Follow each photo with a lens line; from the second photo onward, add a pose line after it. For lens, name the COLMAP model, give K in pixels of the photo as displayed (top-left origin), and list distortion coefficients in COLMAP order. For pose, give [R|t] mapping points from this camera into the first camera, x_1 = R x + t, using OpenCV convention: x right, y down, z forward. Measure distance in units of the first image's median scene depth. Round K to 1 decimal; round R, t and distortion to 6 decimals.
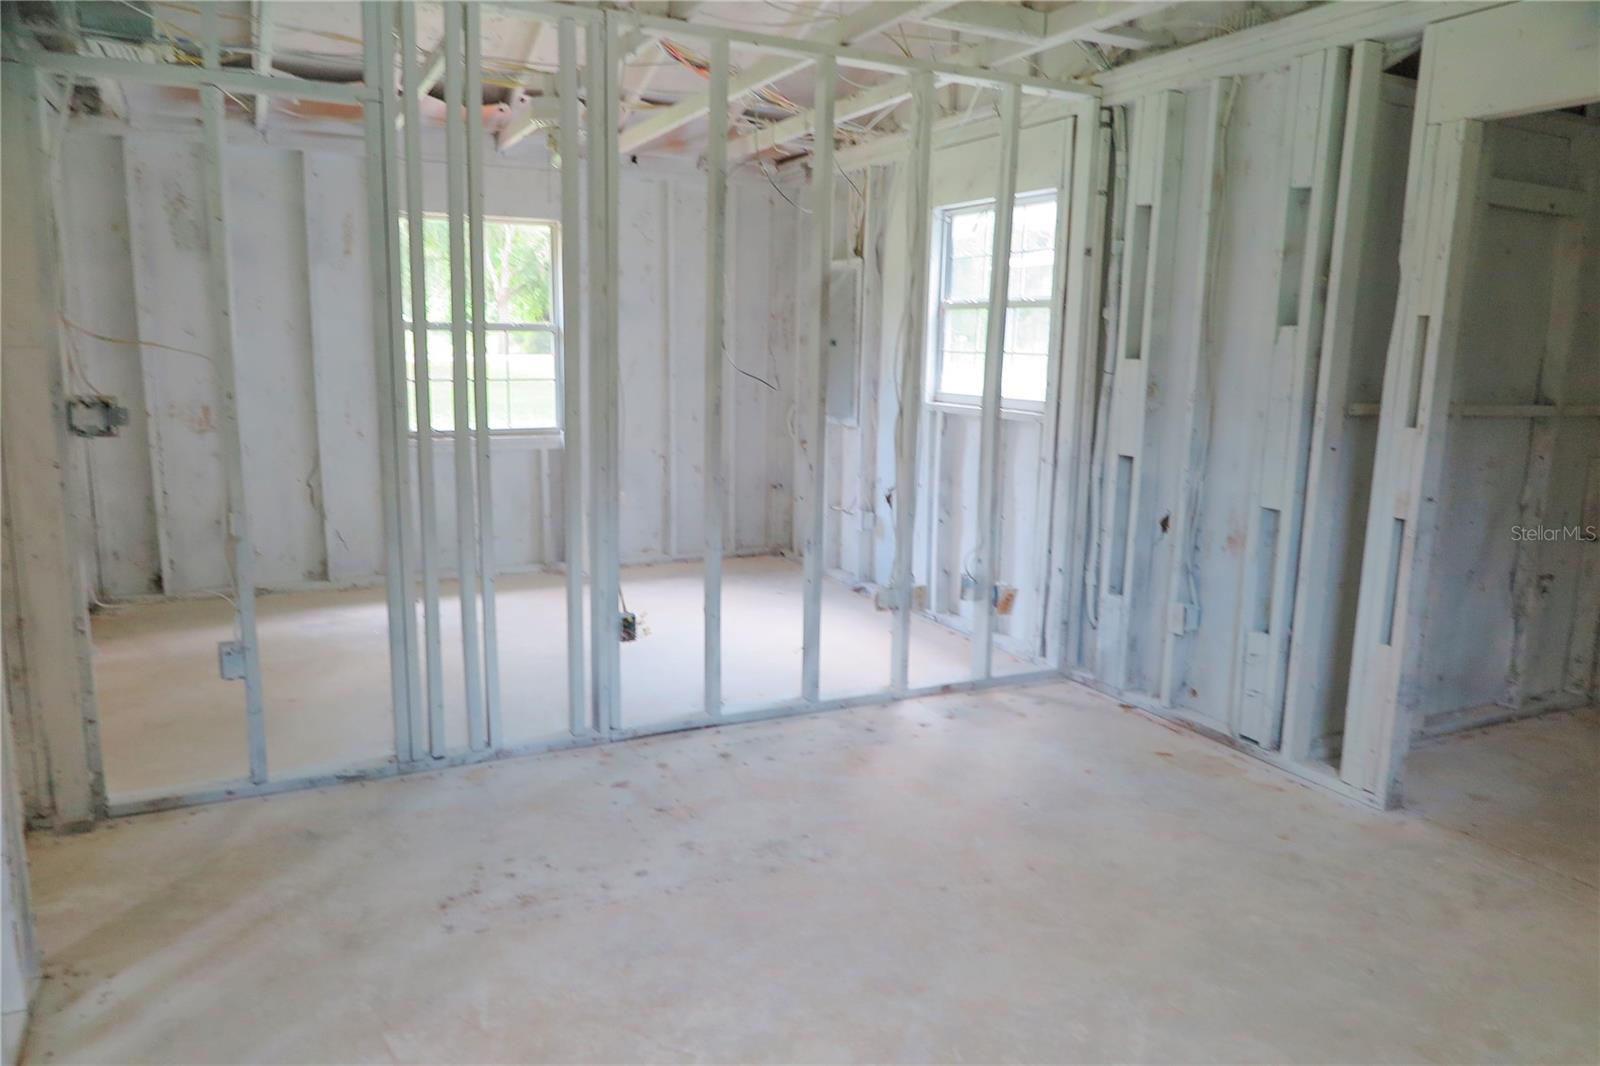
lens RADIAL K [[1093.1, 0, 807.8], [0, 1093.1, 529.3], [0, 0, 1]] dist [-0.013531, 0.005749]
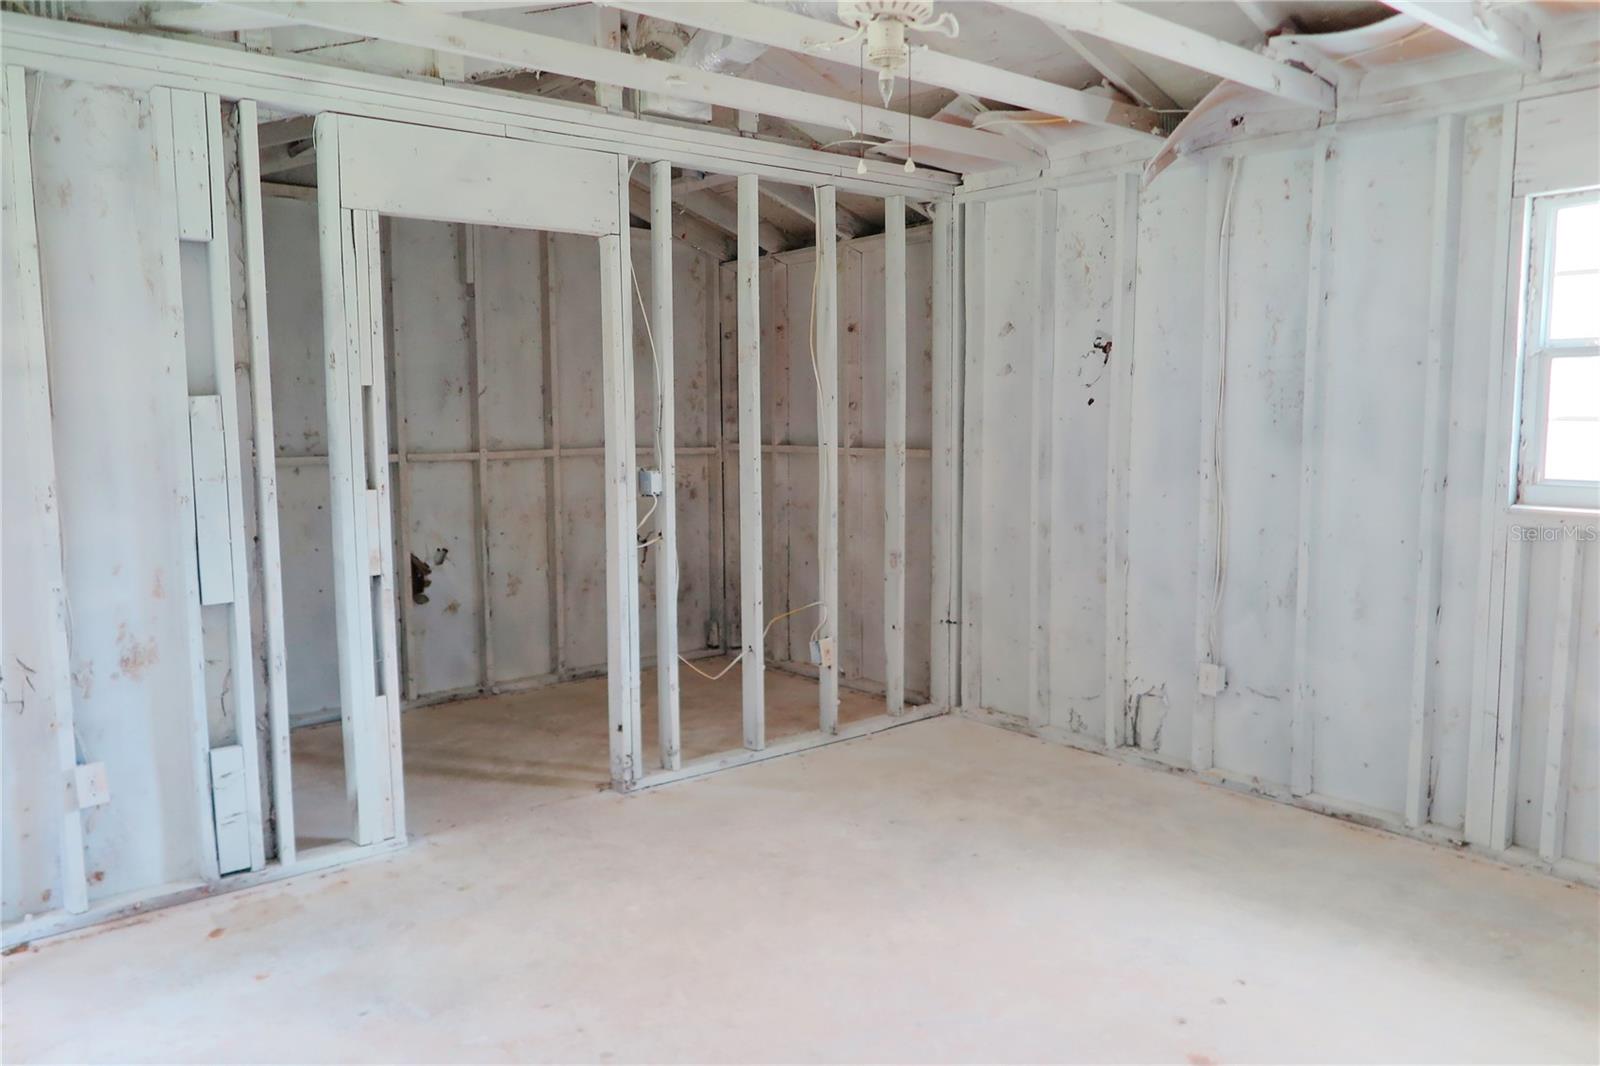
lens RADIAL K [[1093.1, 0, 807.8], [0, 1093.1, 529.3], [0, 0, 1]] dist [-0.013531, 0.005749]
pose [[-0.205790, -0.118148, 0.971438, -0.503179], [0.176649, 0.971893, 0.155625, -0.127366], [-0.962520, 0.203629, -0.179135, 0.685346]]
